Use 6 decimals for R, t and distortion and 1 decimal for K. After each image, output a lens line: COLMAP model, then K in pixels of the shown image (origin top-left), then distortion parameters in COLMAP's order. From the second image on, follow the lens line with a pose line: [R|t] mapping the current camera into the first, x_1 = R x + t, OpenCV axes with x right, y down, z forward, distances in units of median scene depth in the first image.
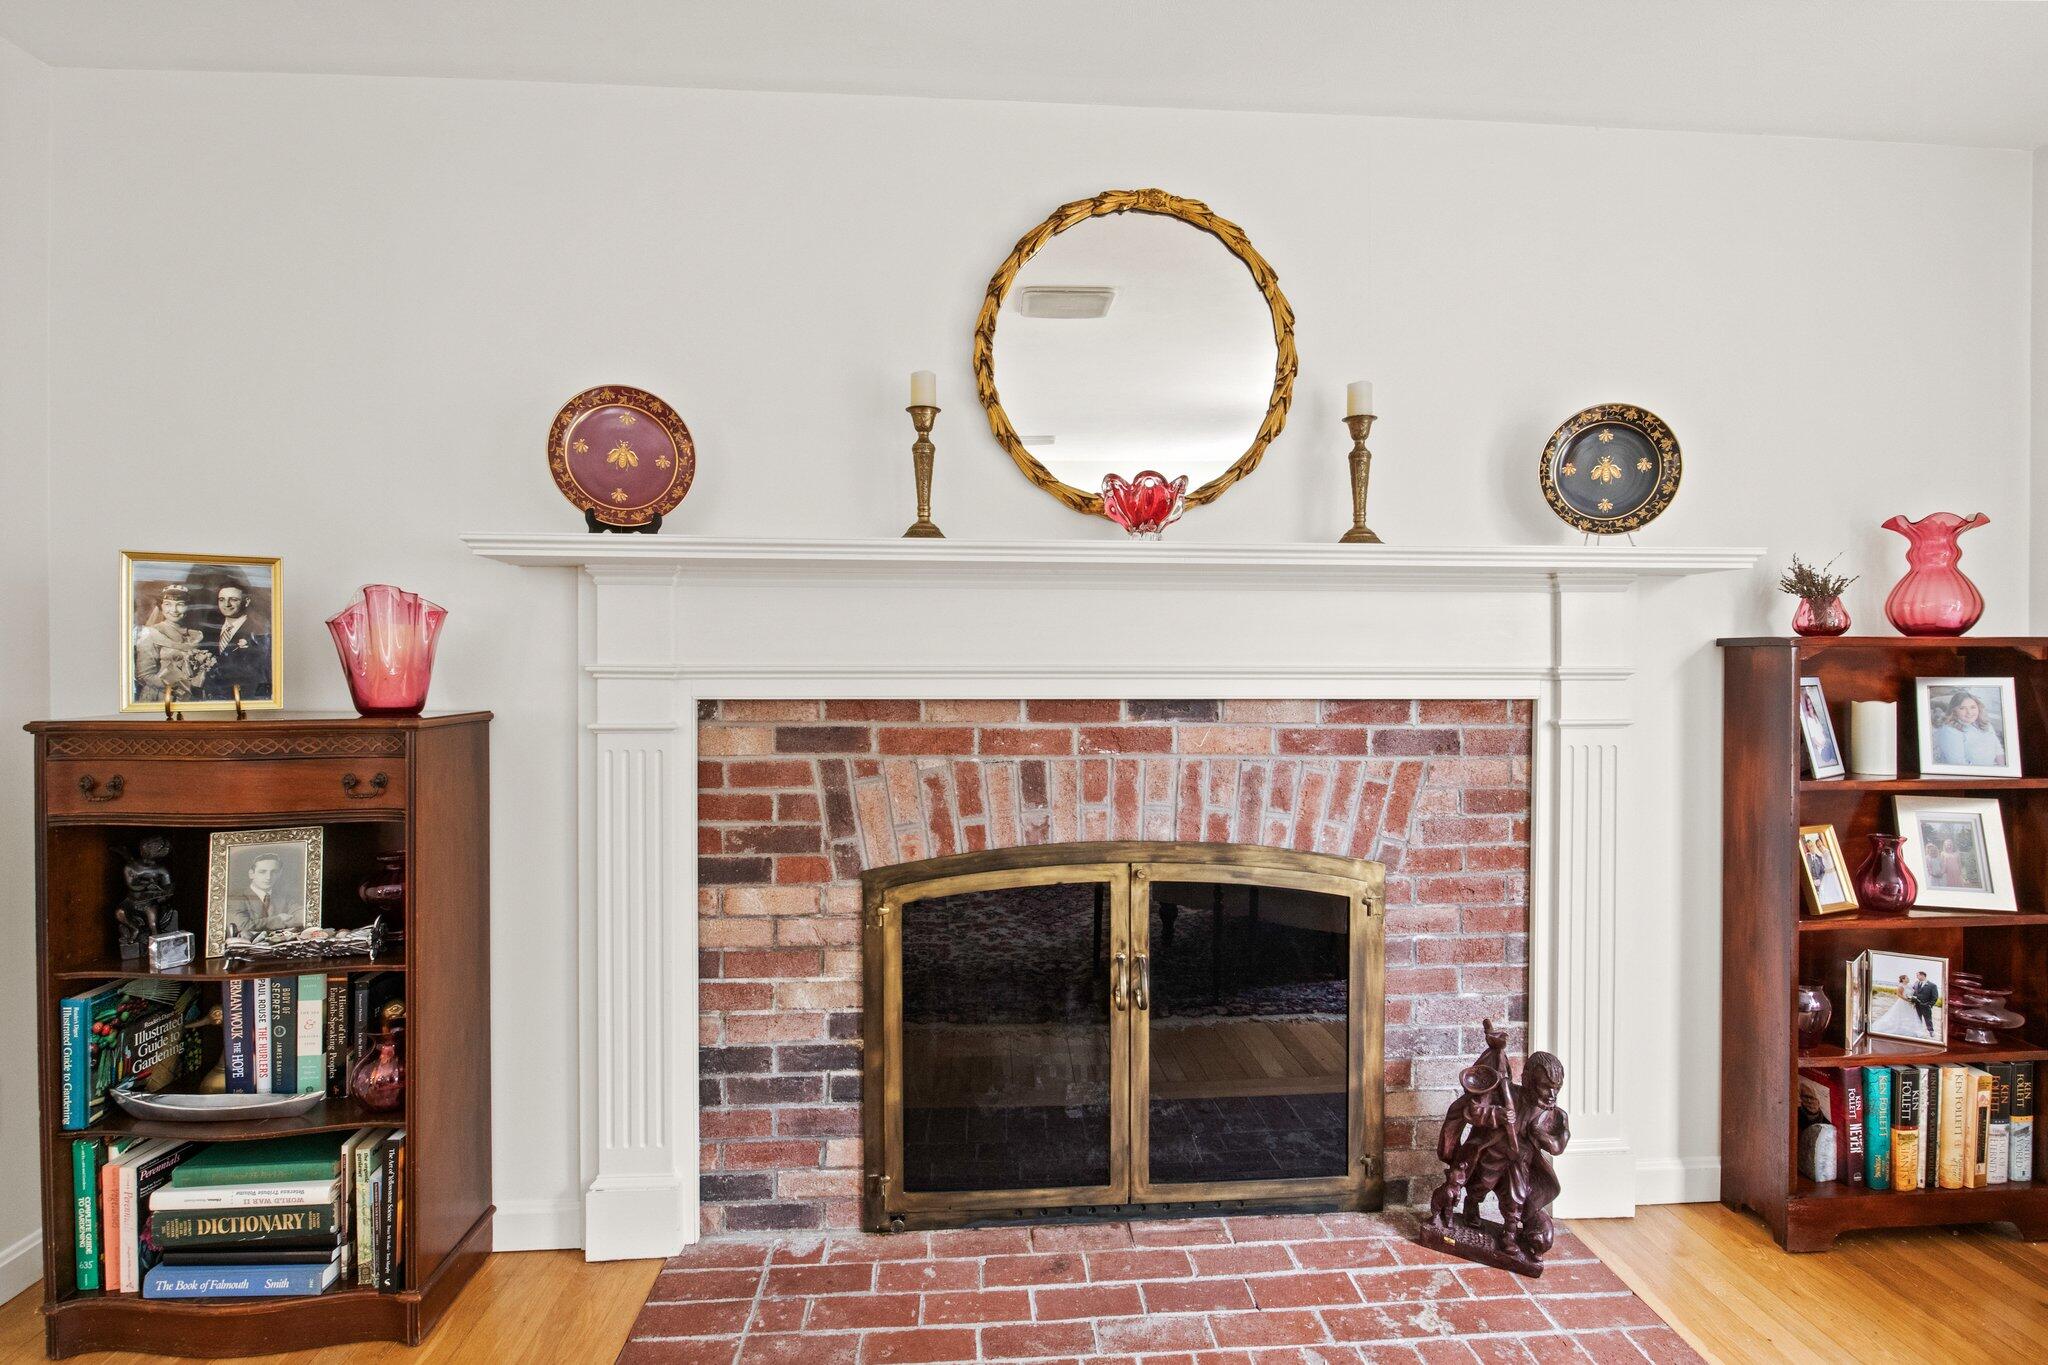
lens RADIAL K [[1030.6, 0, 1047.9], [0, 1030.6, 661.8], [0, 0, 1]] dist [-0.008589, 0.000051]
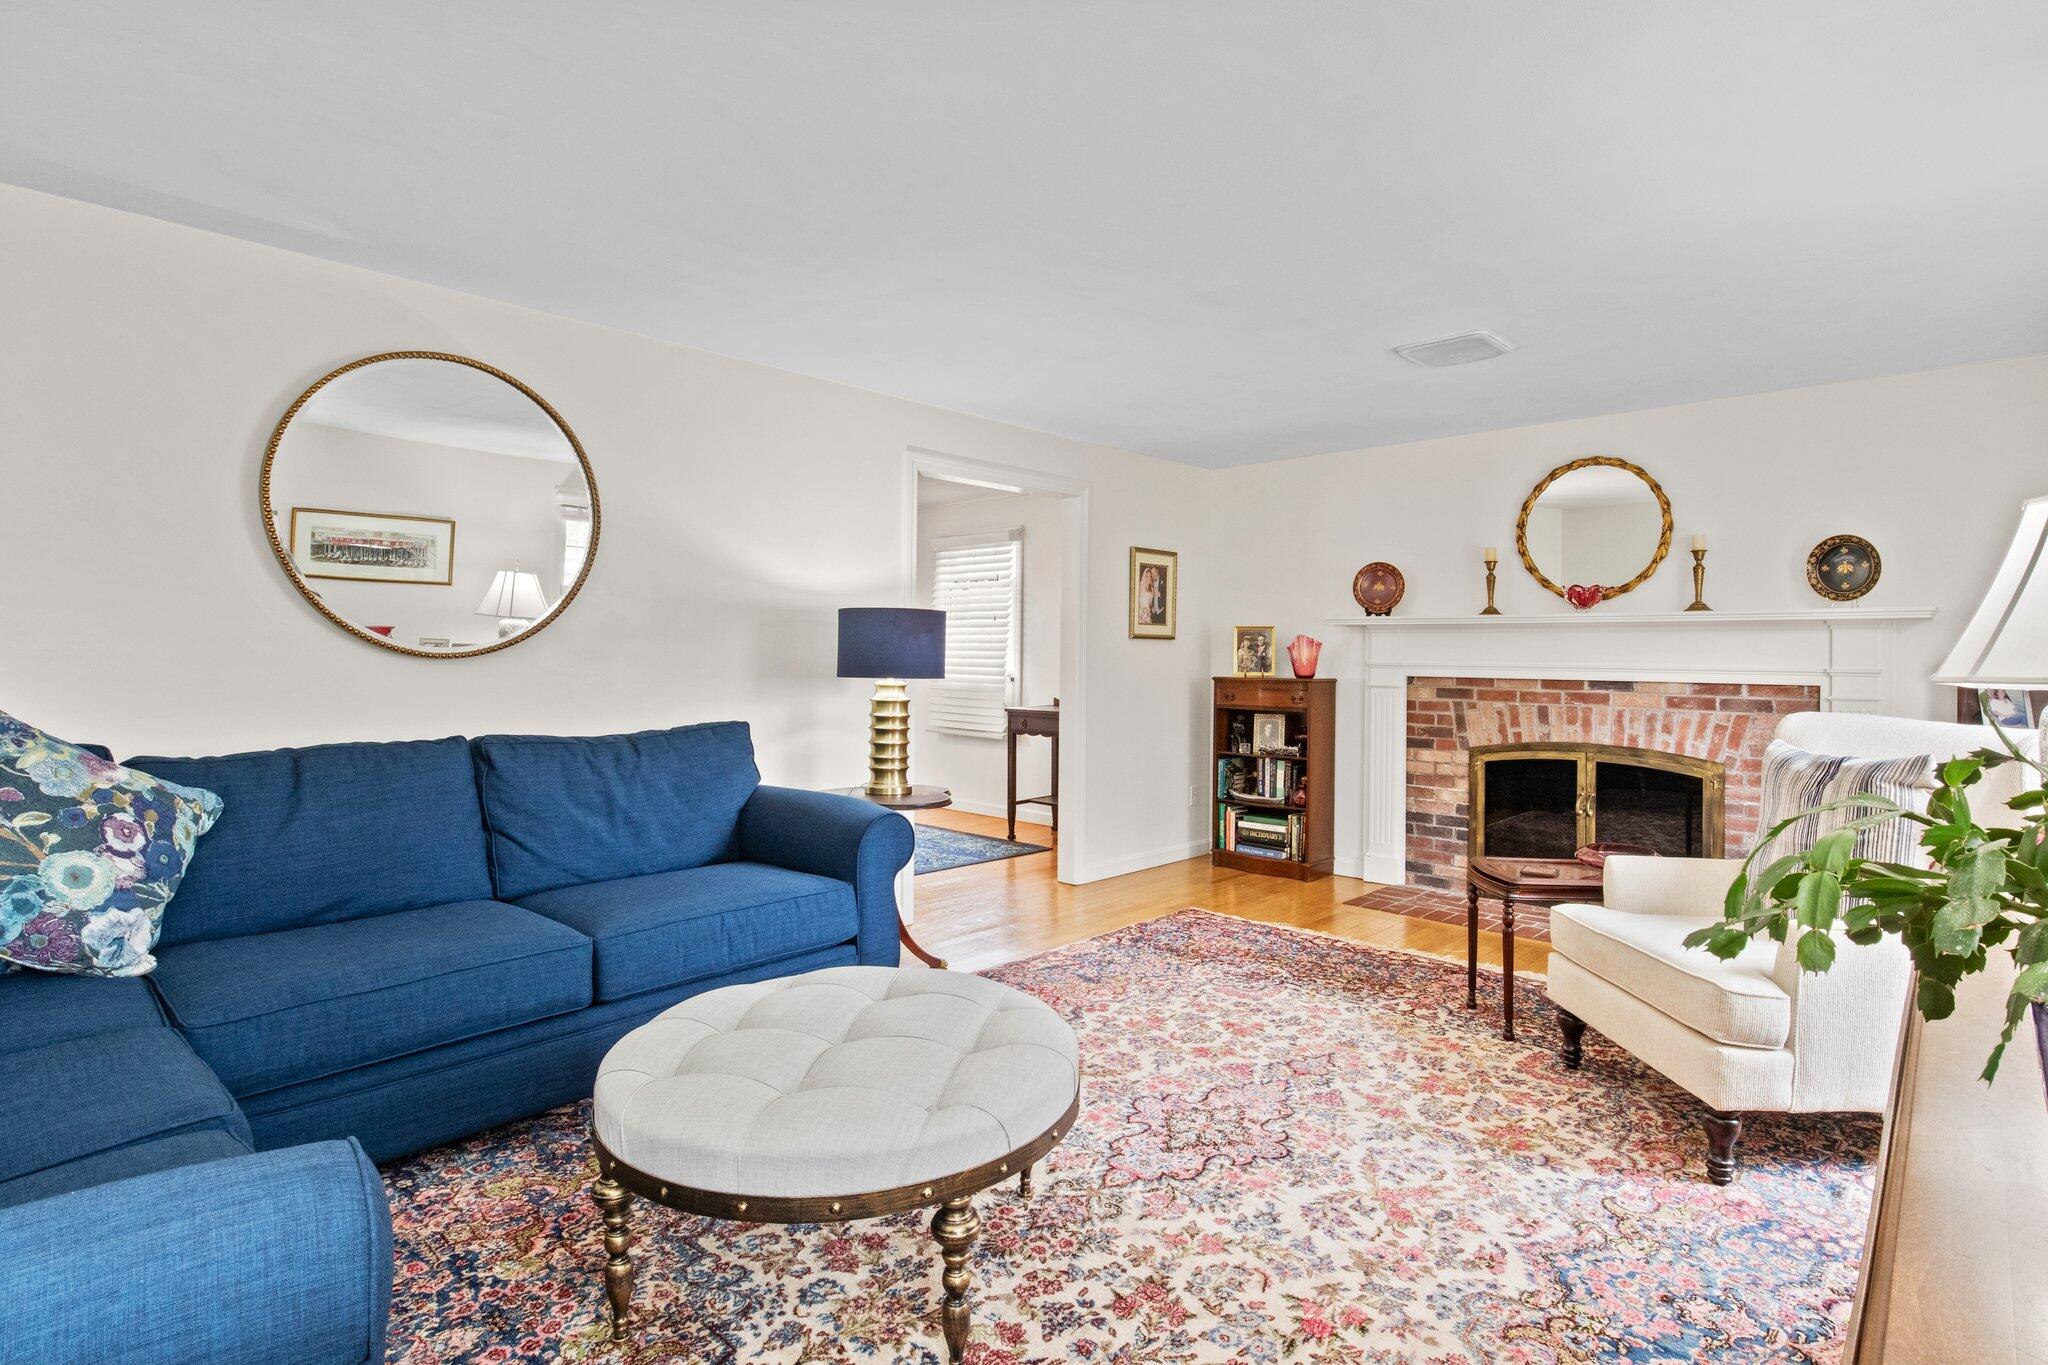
lens RADIAL K [[1030.6, 0, 1047.9], [0, 1030.6, 661.8], [0, 0, 1]] dist [-0.008589, 0.000051]
pose [[0.679900, 0.009781, -0.733240, 0.944424], [-0.015382, 0.999881, -0.000926, 0.016402], [0.733144, 0.011908, 0.679970, -1.428793]]
